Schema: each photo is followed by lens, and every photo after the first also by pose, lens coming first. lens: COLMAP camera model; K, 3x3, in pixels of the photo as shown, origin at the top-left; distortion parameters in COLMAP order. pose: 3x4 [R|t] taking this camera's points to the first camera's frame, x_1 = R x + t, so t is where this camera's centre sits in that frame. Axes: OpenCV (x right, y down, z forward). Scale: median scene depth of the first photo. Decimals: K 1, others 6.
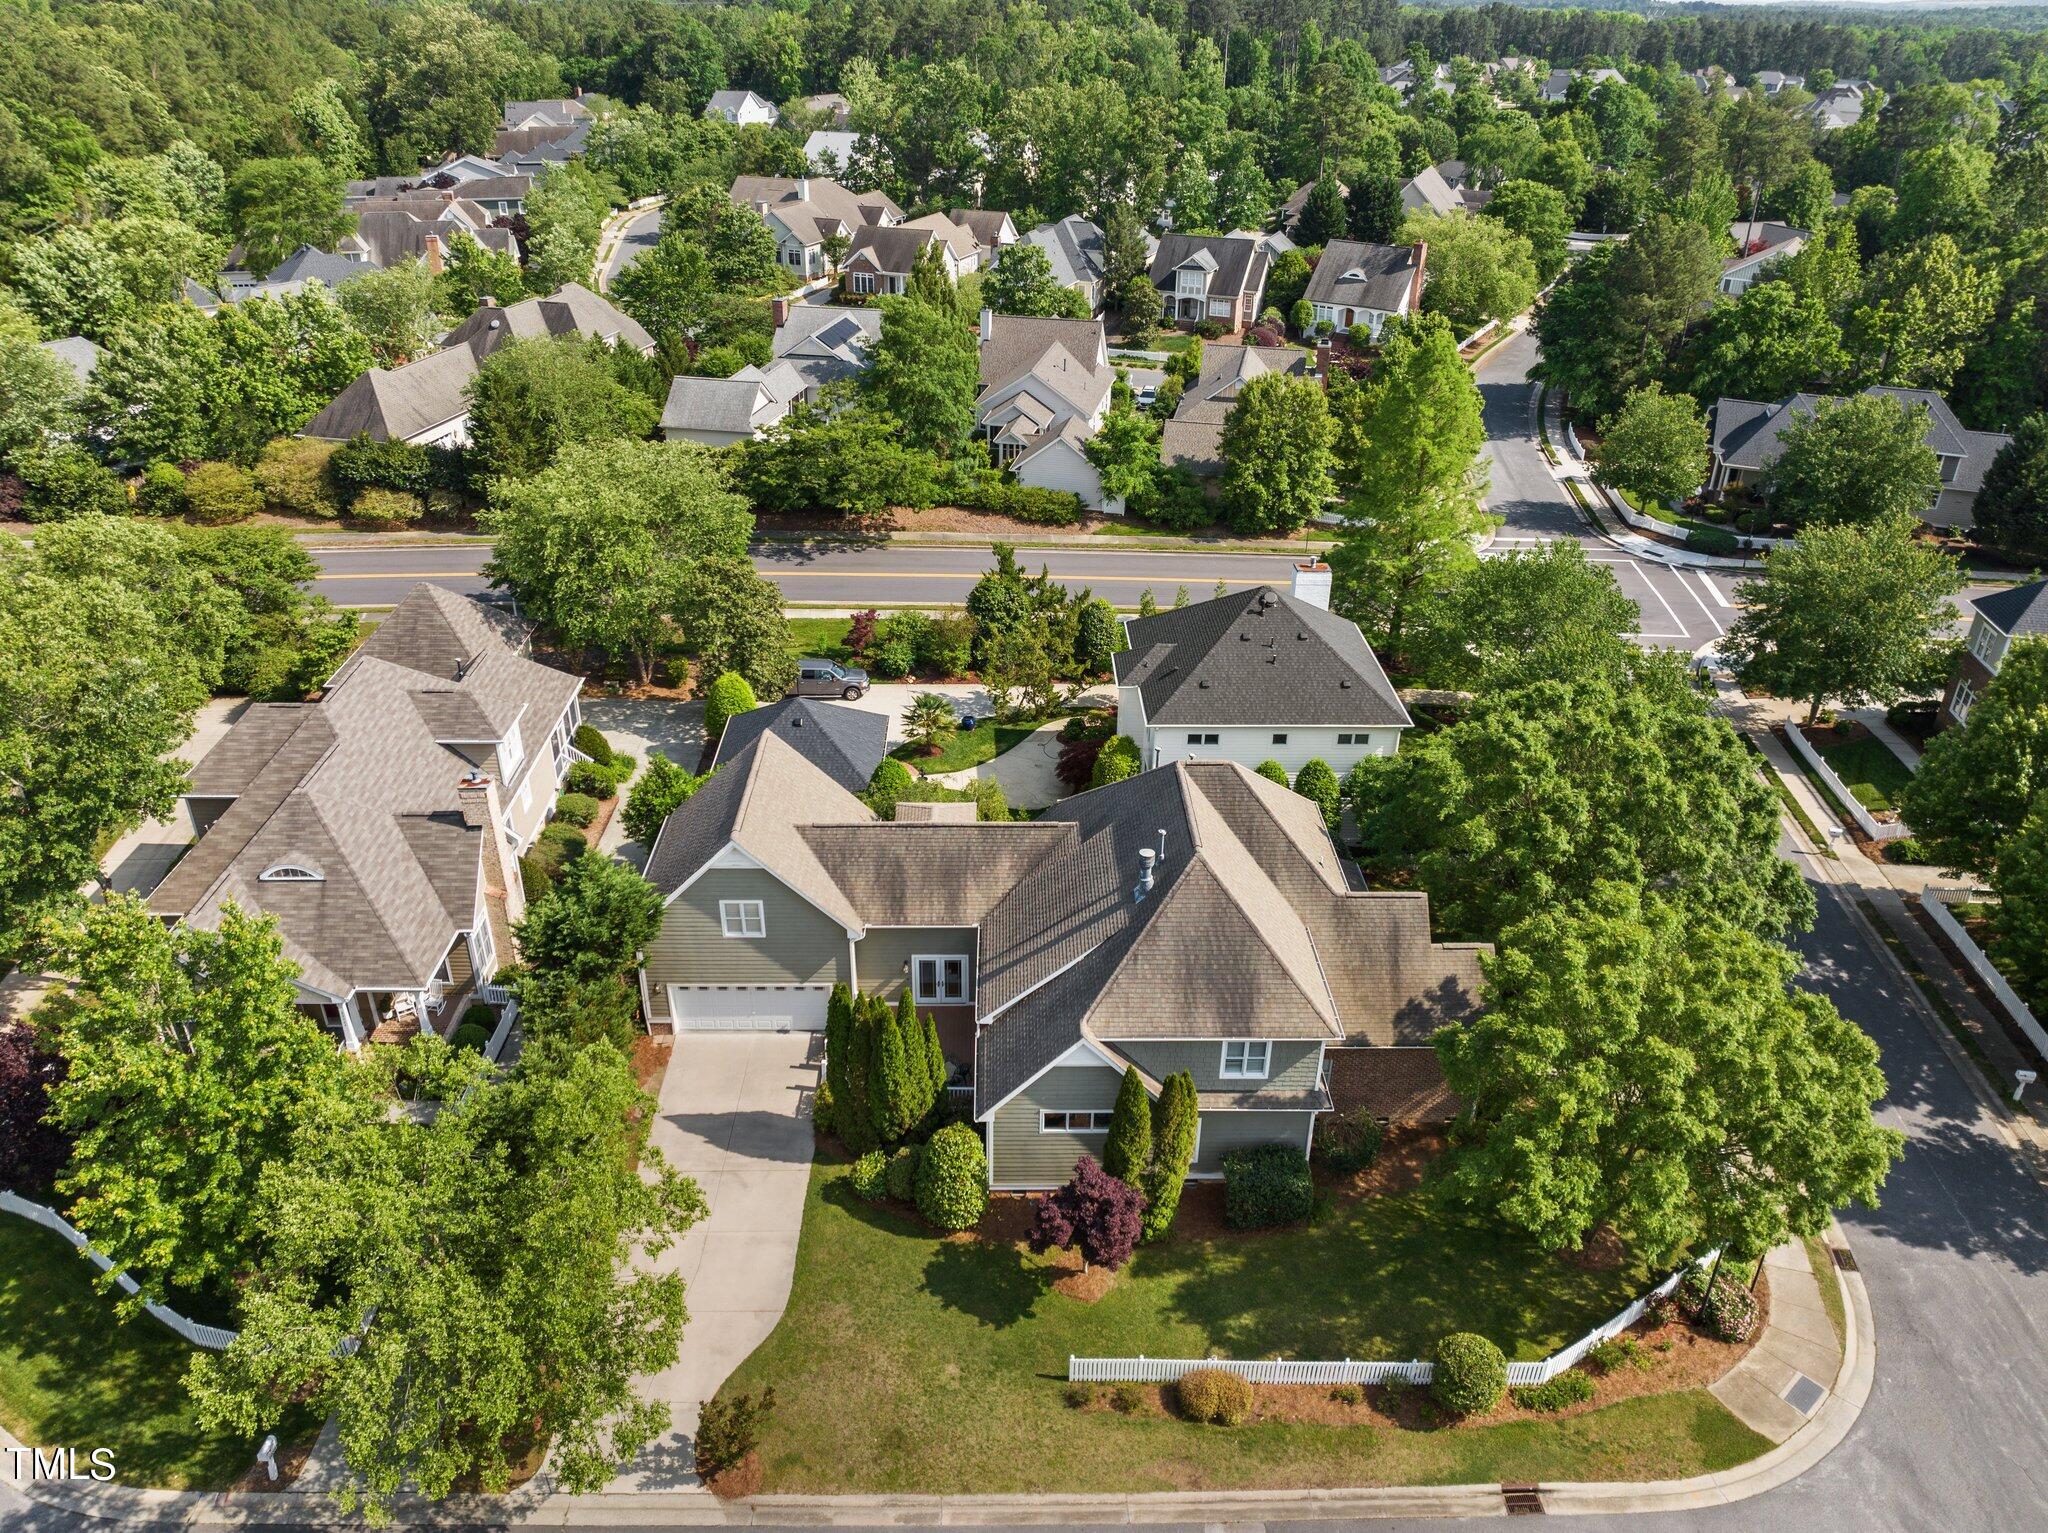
lens RADIAL K [[1469.4, 0, 1024.0], [0, 1469.4, 766.5], [0, 0, 1]] dist [-0.038531, 0.005139]
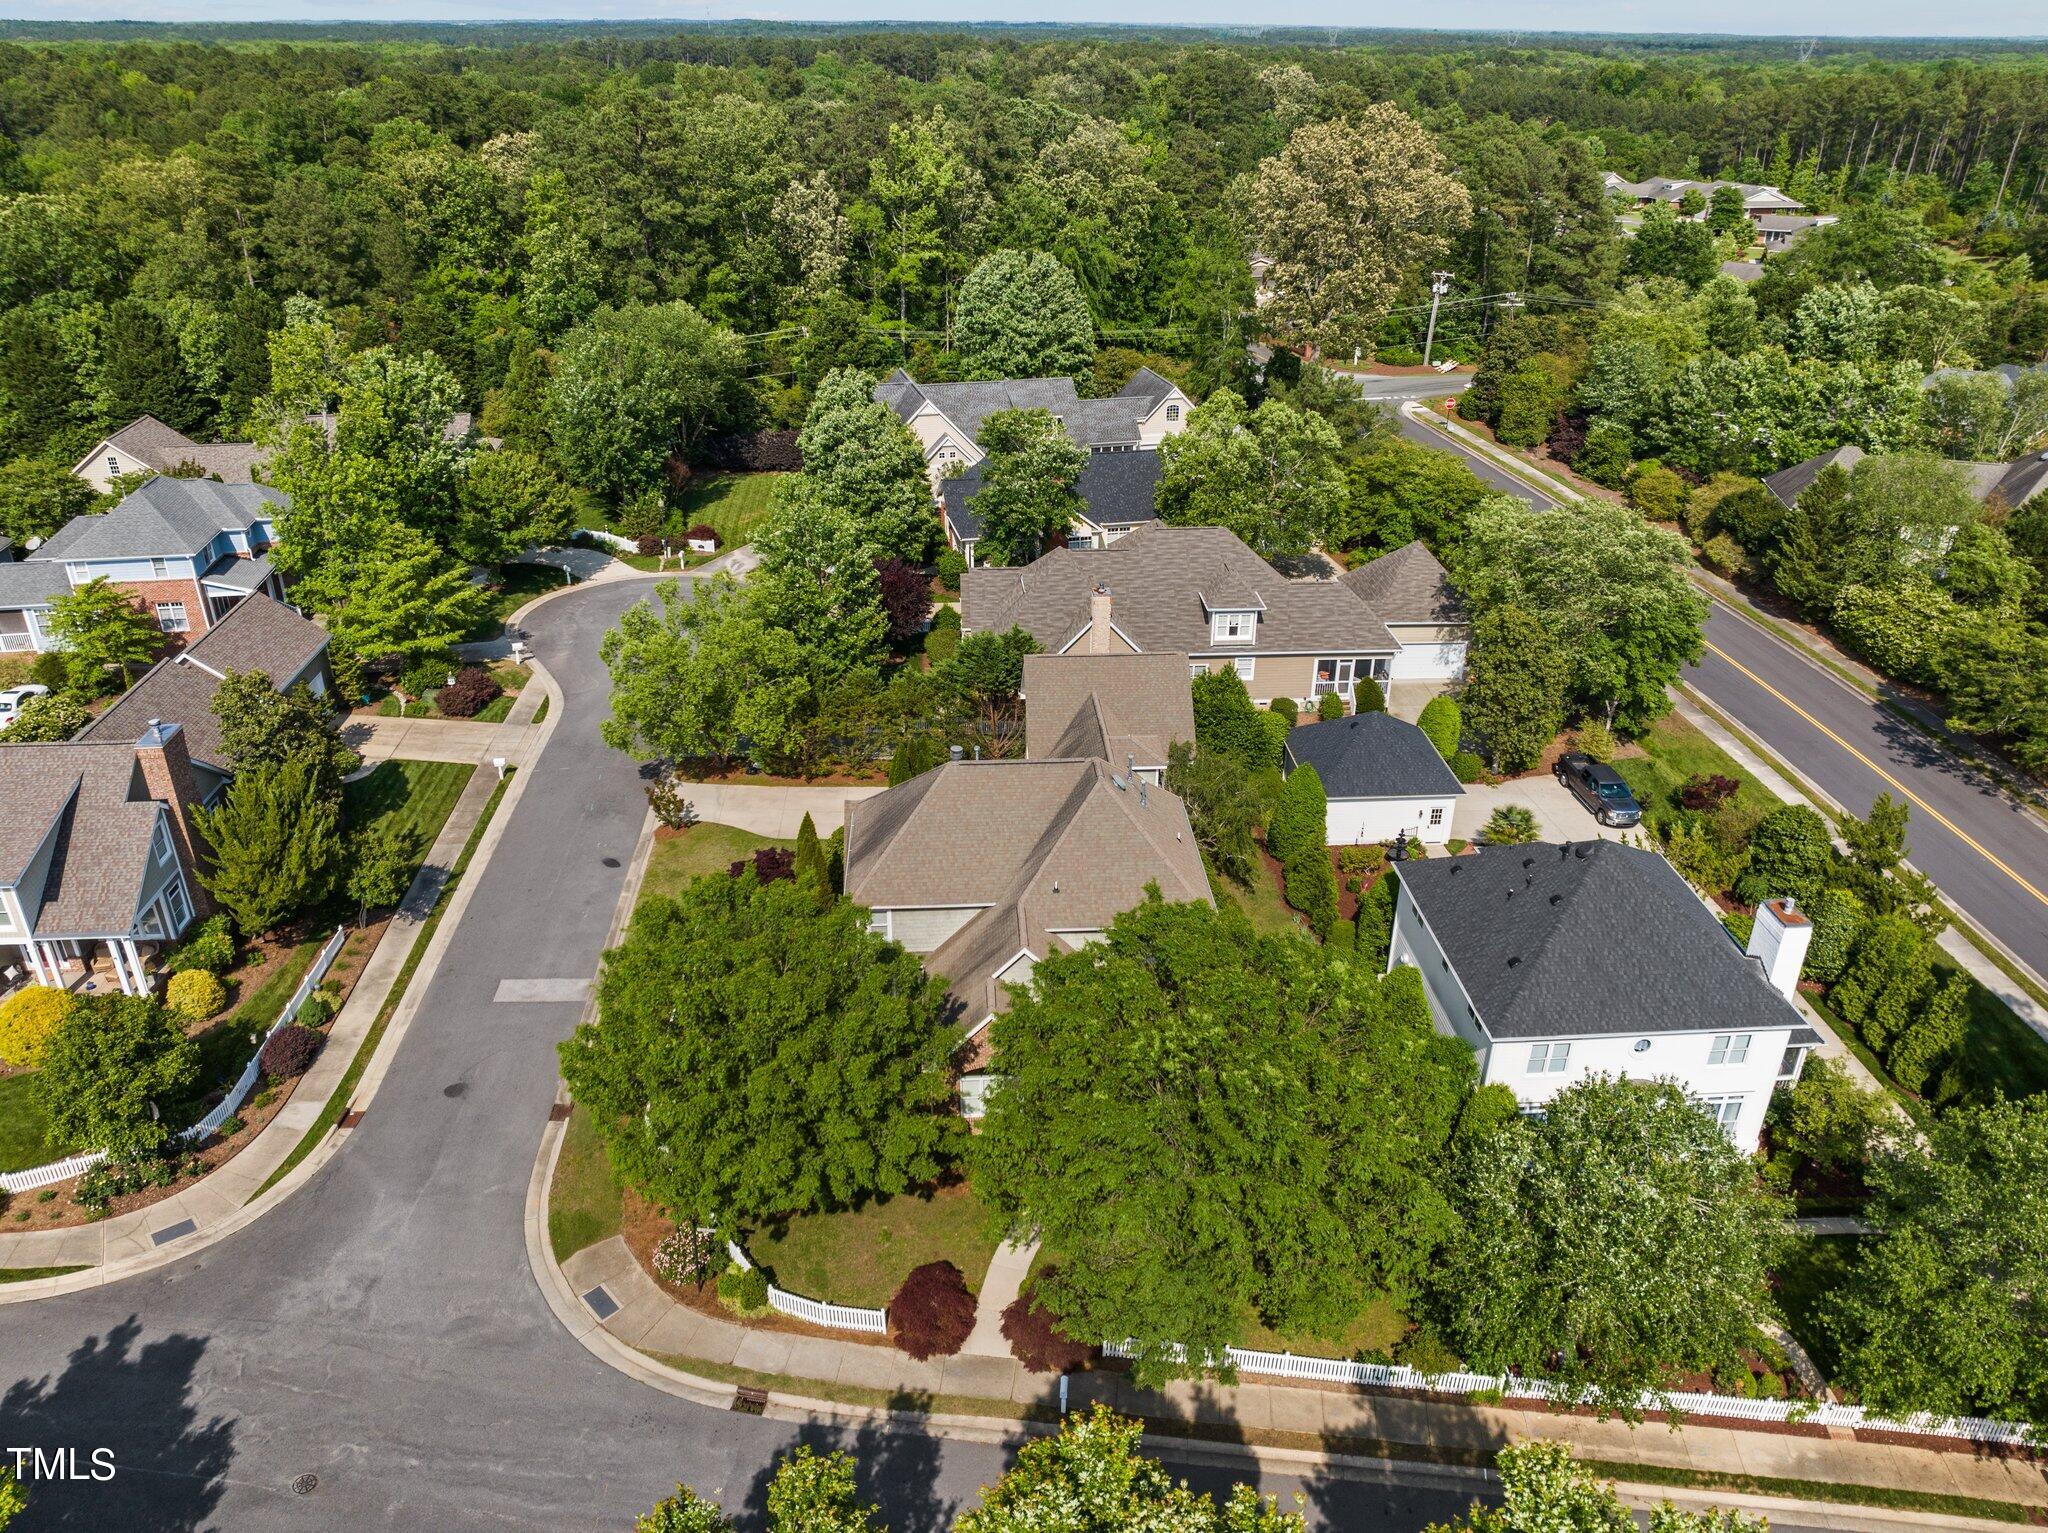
lens RADIAL K [[1450.0, 0, 1024.0], [0, 1450.0, 766.5], [0, 0, 1]] dist [-0.040124, 0.000102]
pose [[0.034440, 0.450474, -0.892125, 0.660332], [-0.482187, 0.789375, 0.379976, -0.239678], [0.875391, 0.417085, 0.244398, 0.399657]]
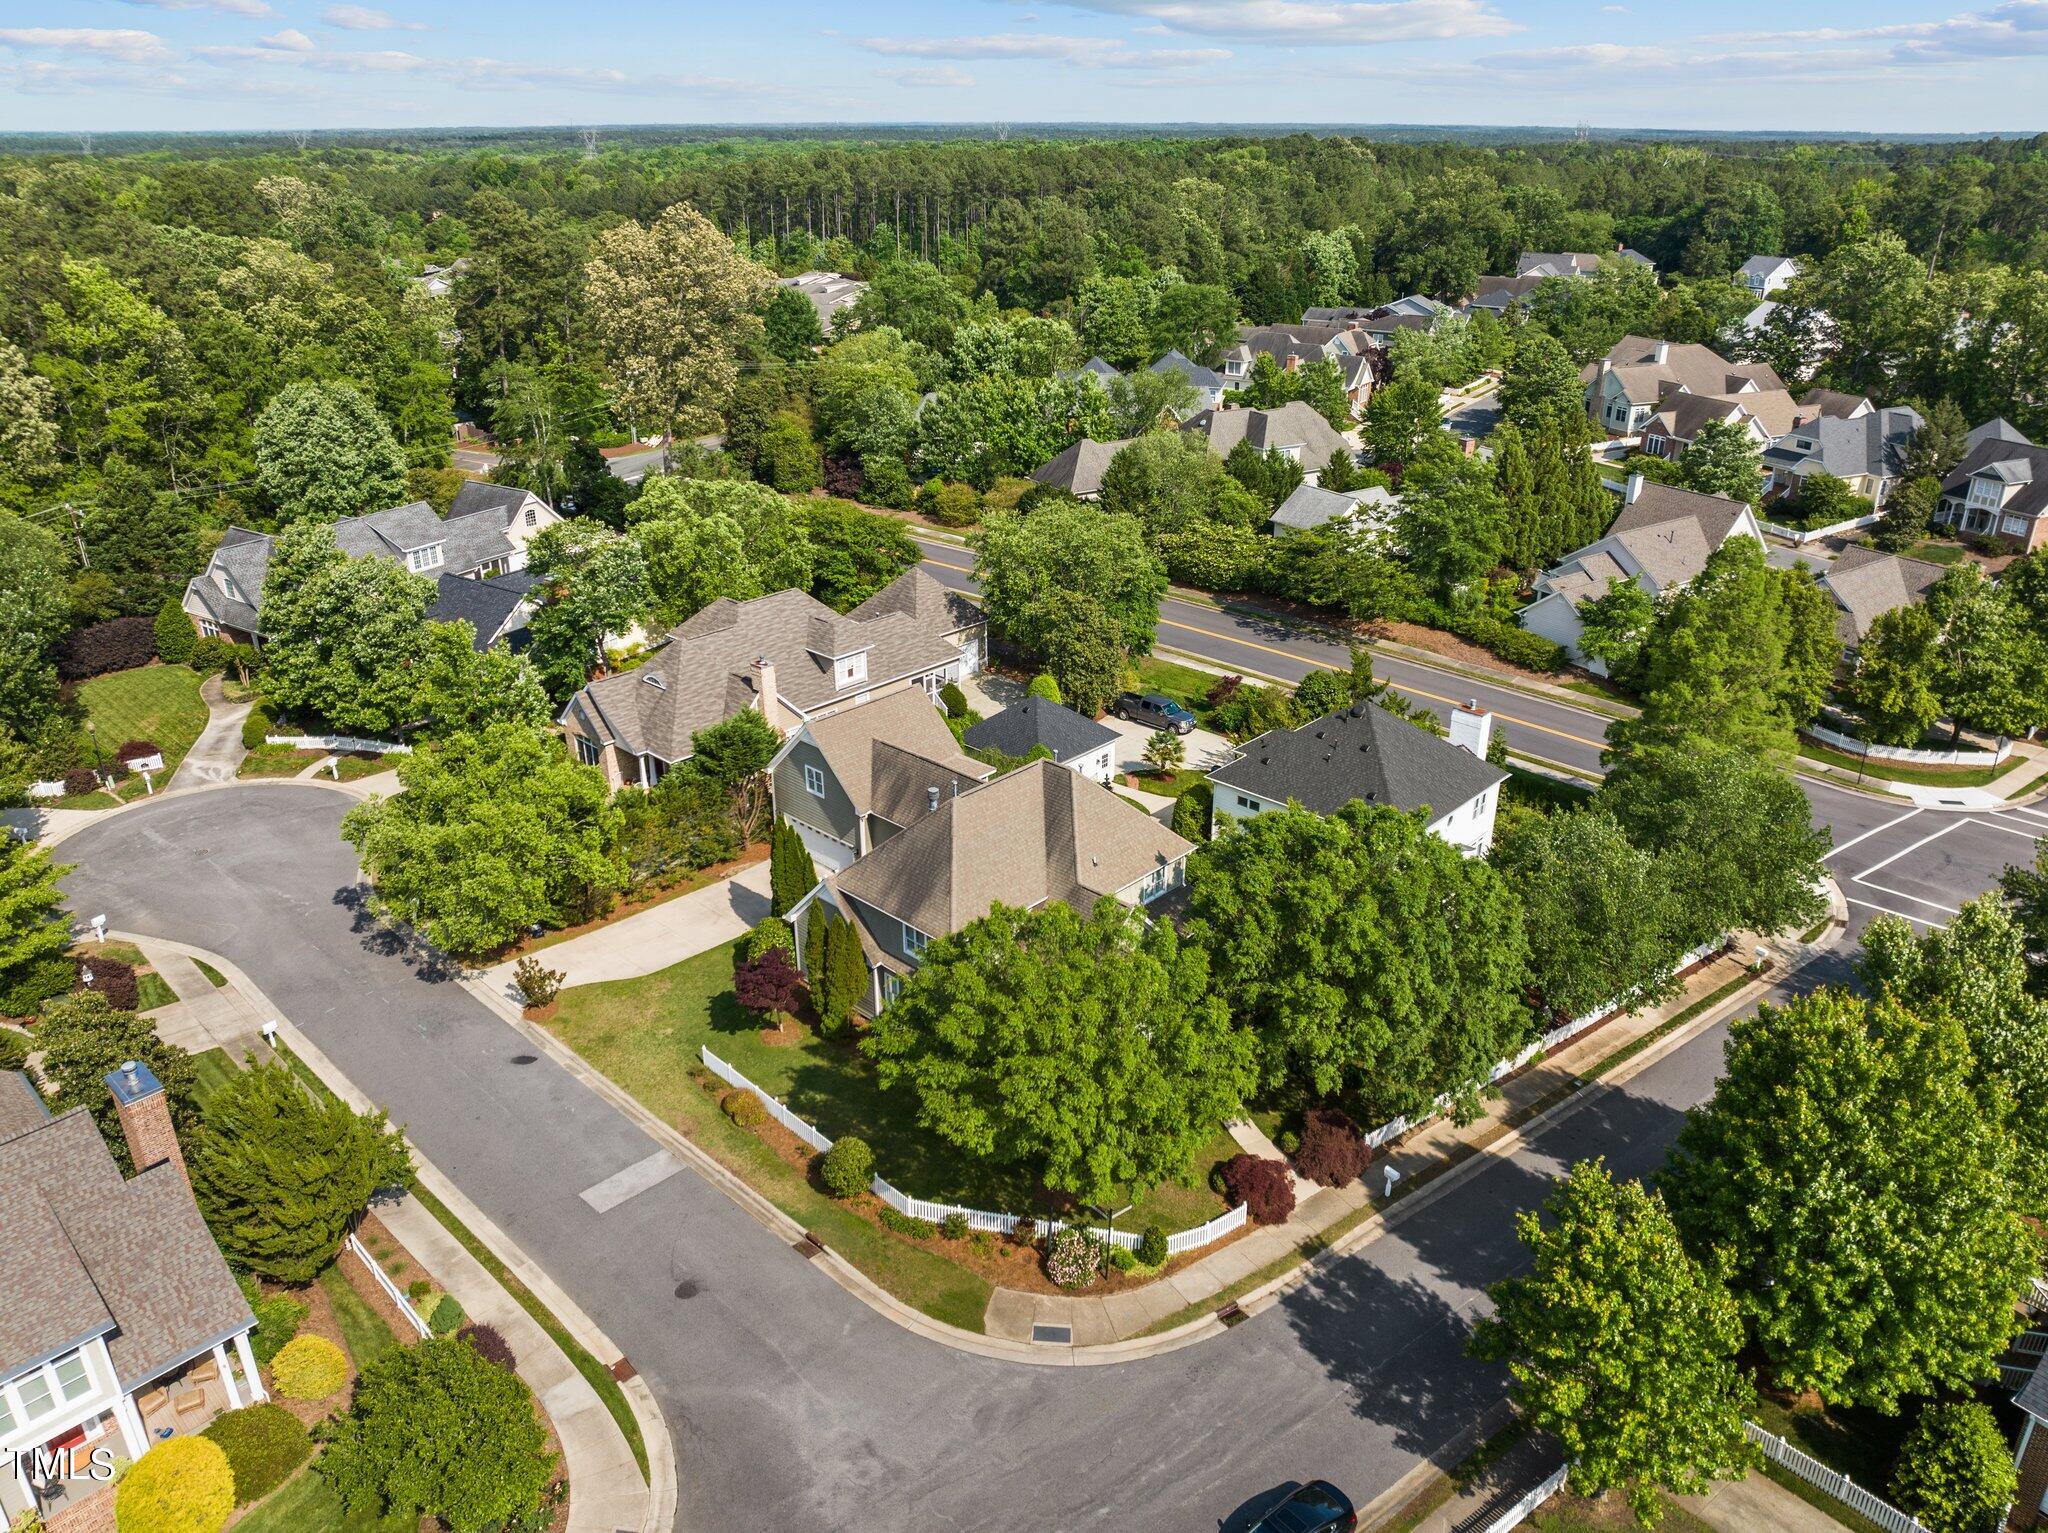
lens RADIAL K [[1456.0, 0, 1024.0], [0, 1456.0, 766.5], [0, 0, 1]] dist [-0.027678, -0.001318]
pose [[0.711213, 0.275382, -0.646792, 0.563305], [-0.327794, 0.943841, 0.041413, -0.027313], [0.621874, 0.182561, 0.761541, -0.013882]]
